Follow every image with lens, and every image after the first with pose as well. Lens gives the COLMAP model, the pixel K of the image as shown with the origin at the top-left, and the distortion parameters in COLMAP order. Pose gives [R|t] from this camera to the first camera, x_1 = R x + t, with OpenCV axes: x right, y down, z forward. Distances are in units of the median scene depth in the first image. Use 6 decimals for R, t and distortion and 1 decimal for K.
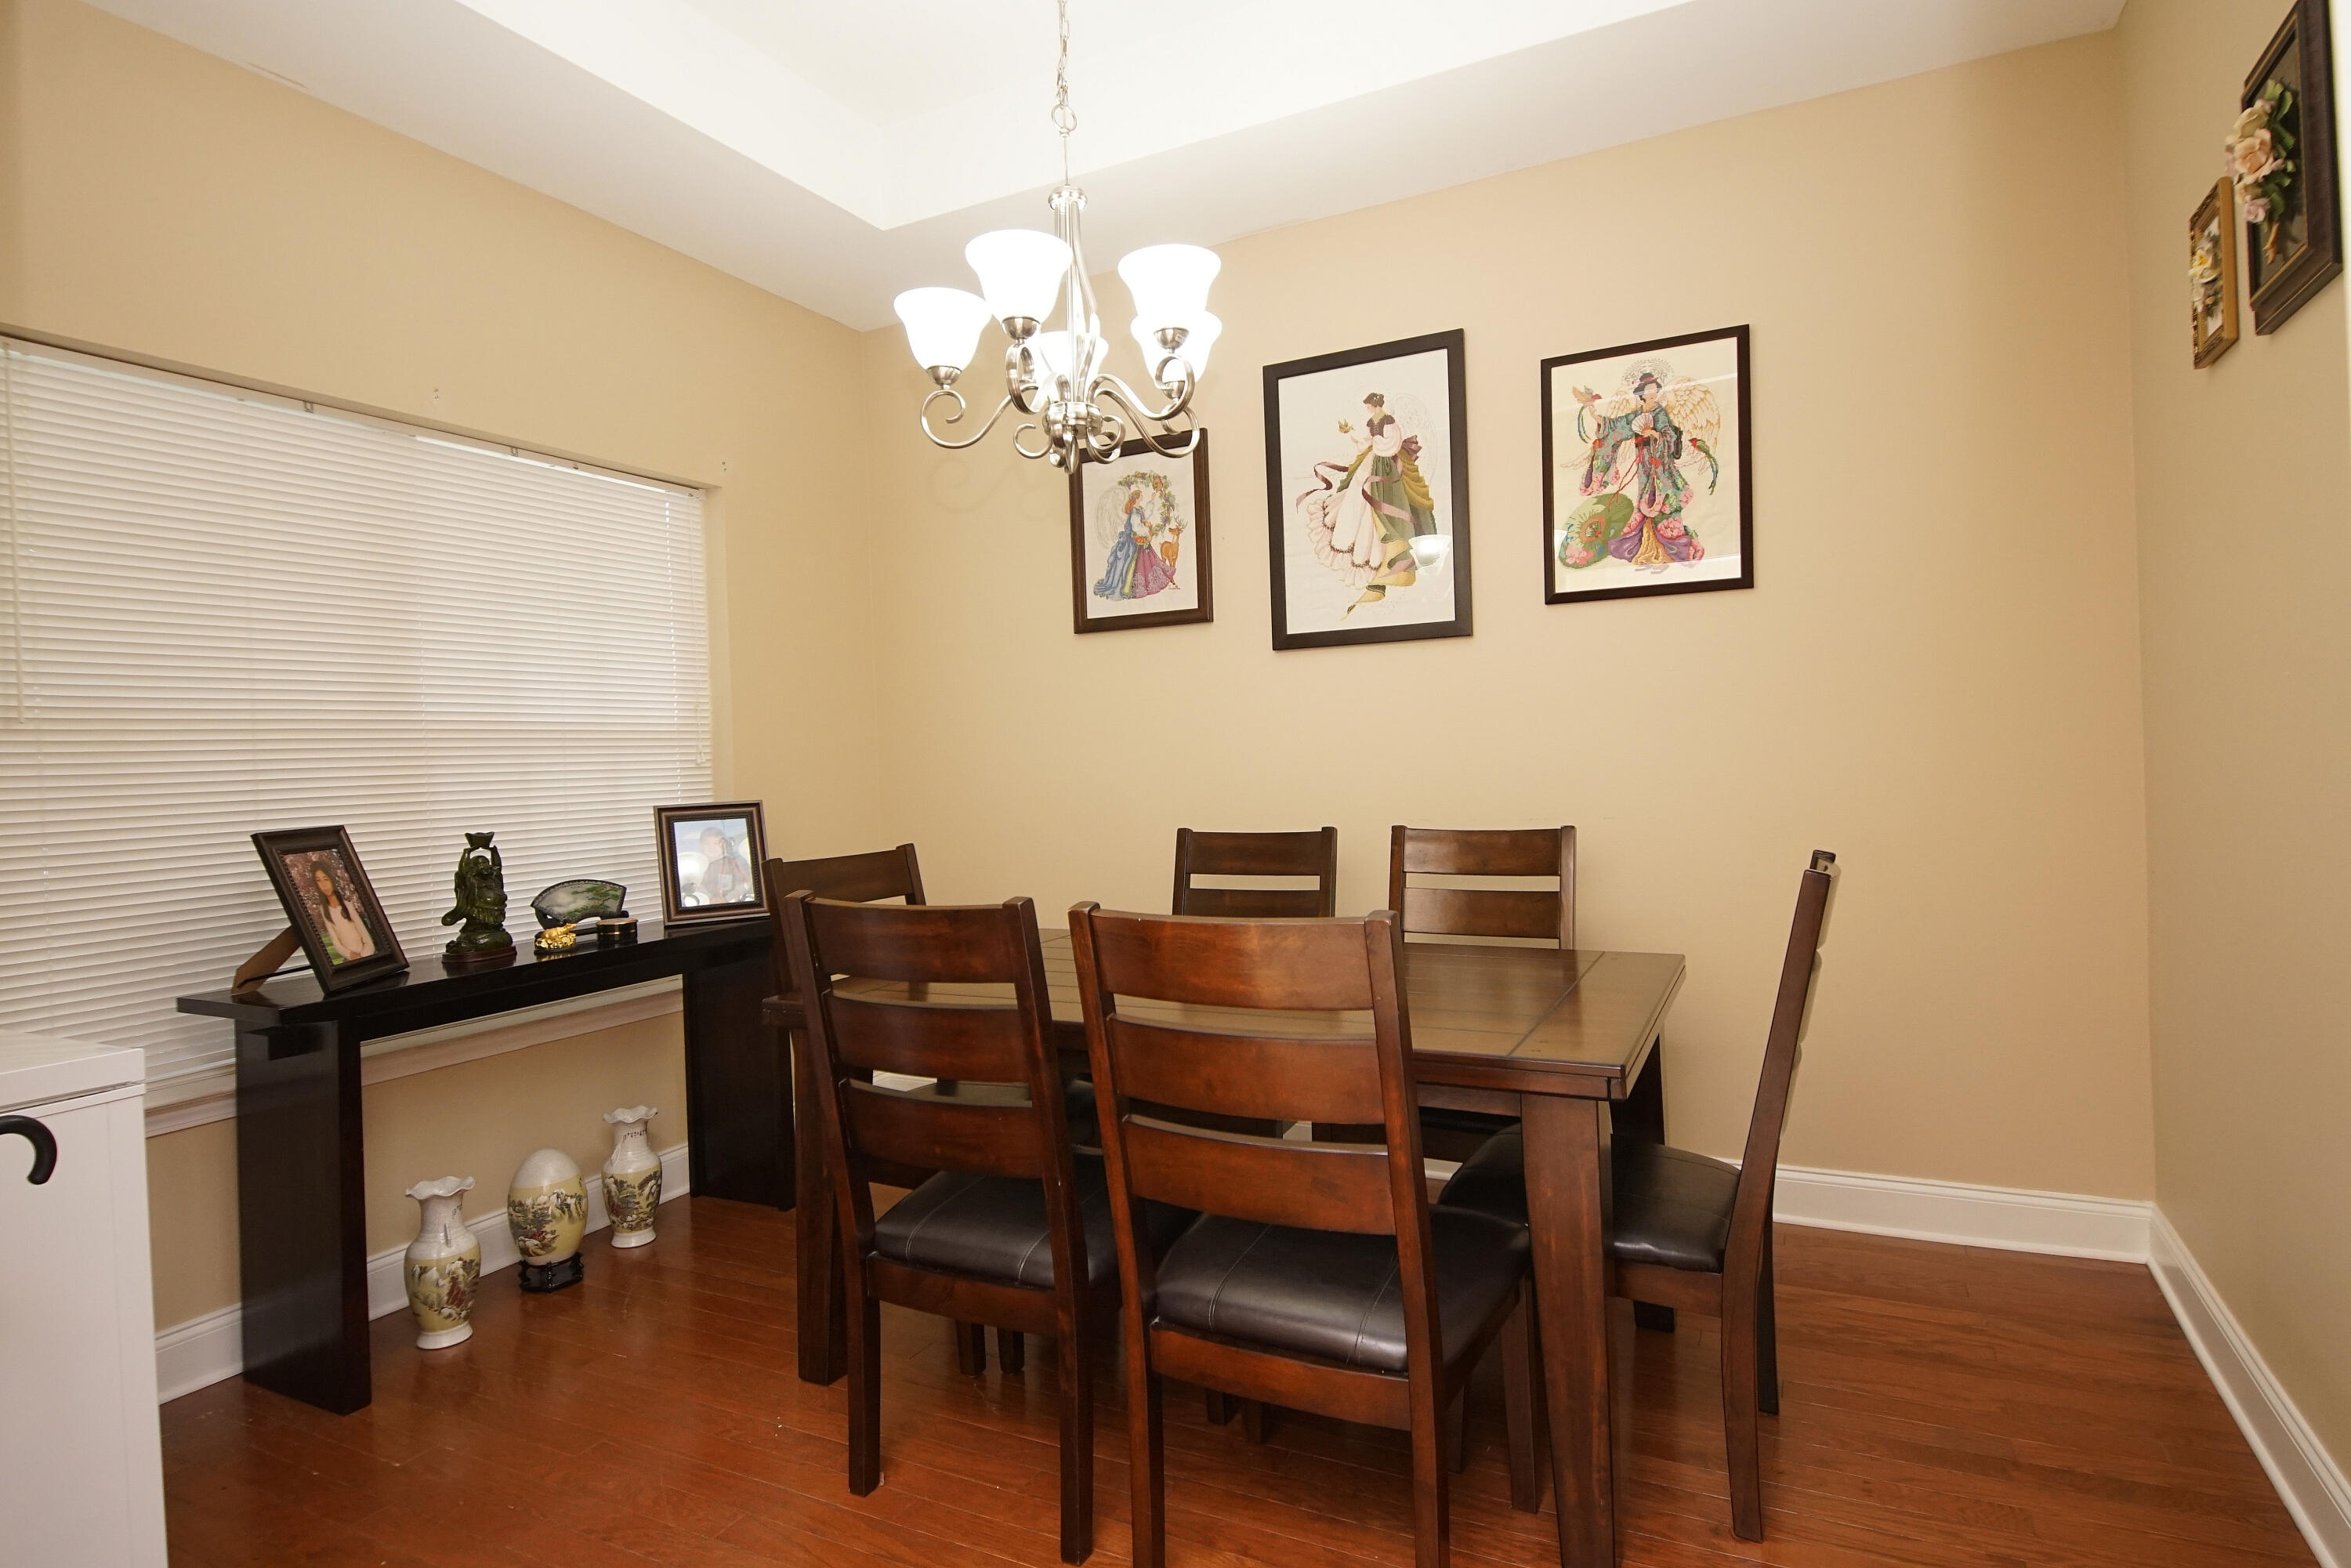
lens RADIAL K [[1277.4, 0, 1163.4], [0, 1277.4, 764.7], [0, 0, 1]] dist [0.023658, -0.001075]
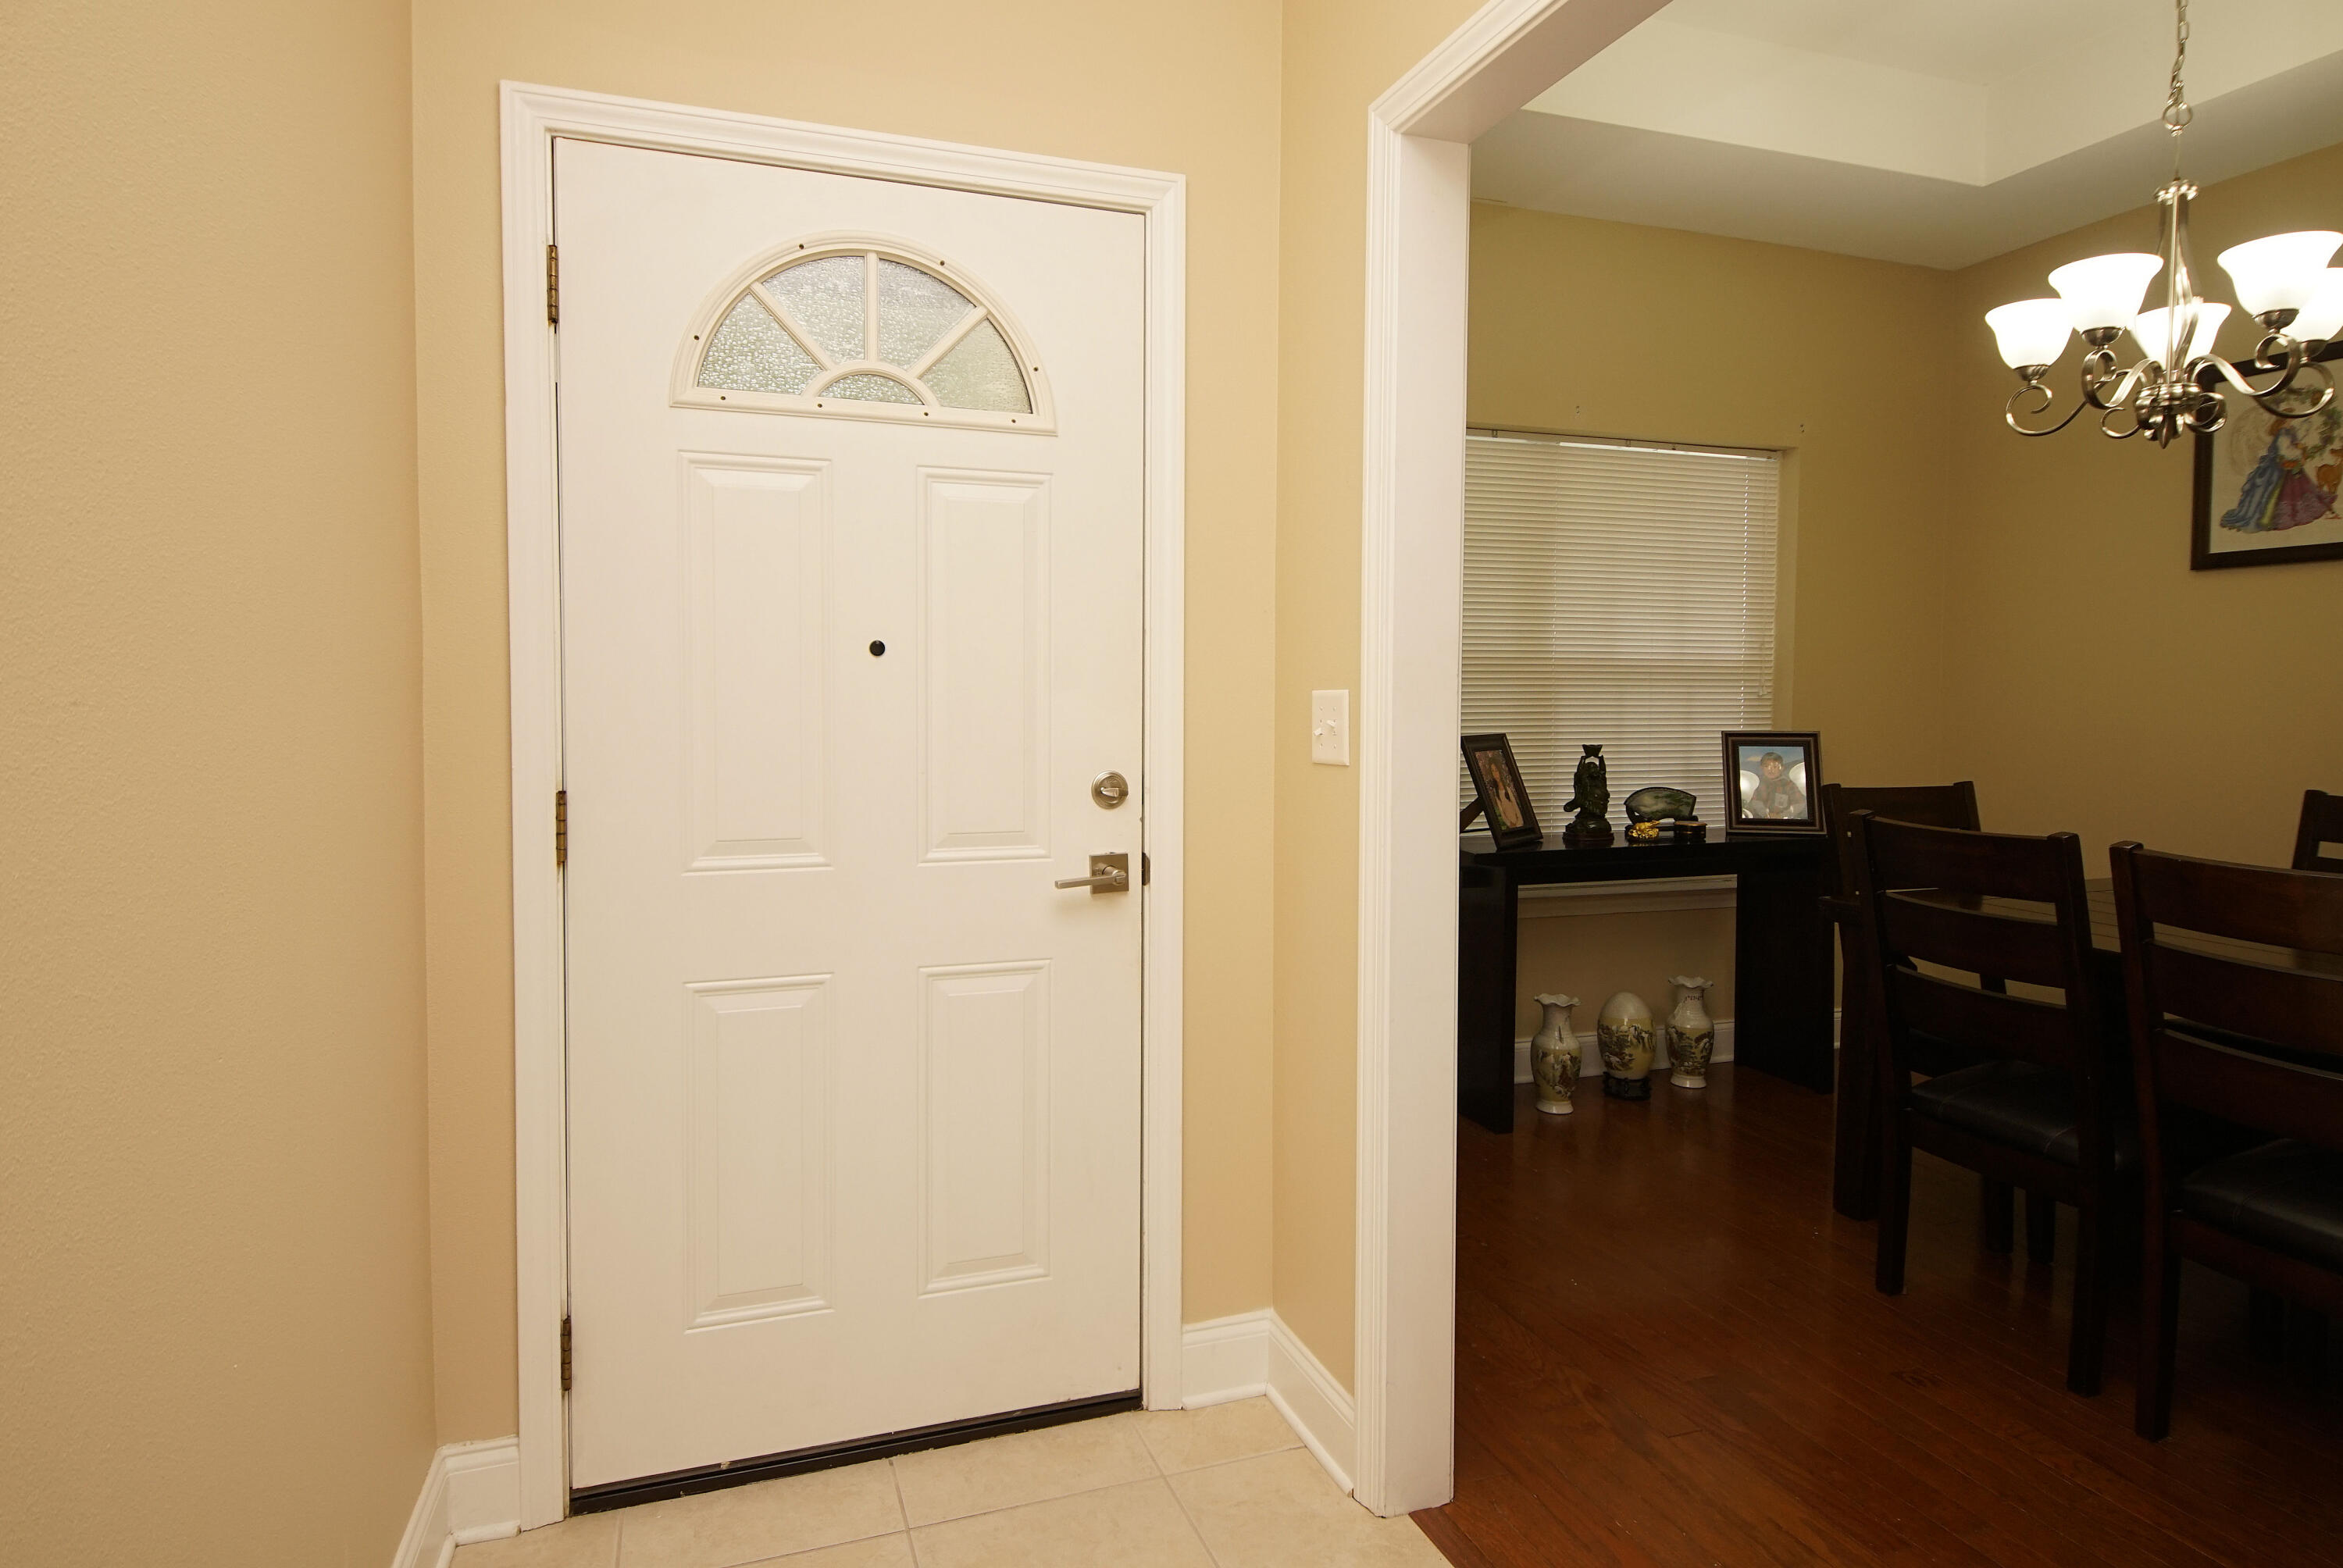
lens RADIAL K [[1271.4, 0, 1171.8], [0, 1271.4, 757.8], [0, 0, 1]] dist [0.036376, -0.036850]
pose [[0.724447, 0.068515, -0.685917, 0.053676], [-0.030683, 0.997267, 0.067209, -0.008221], [0.688647, -0.027643, 0.724570, -0.240829]]
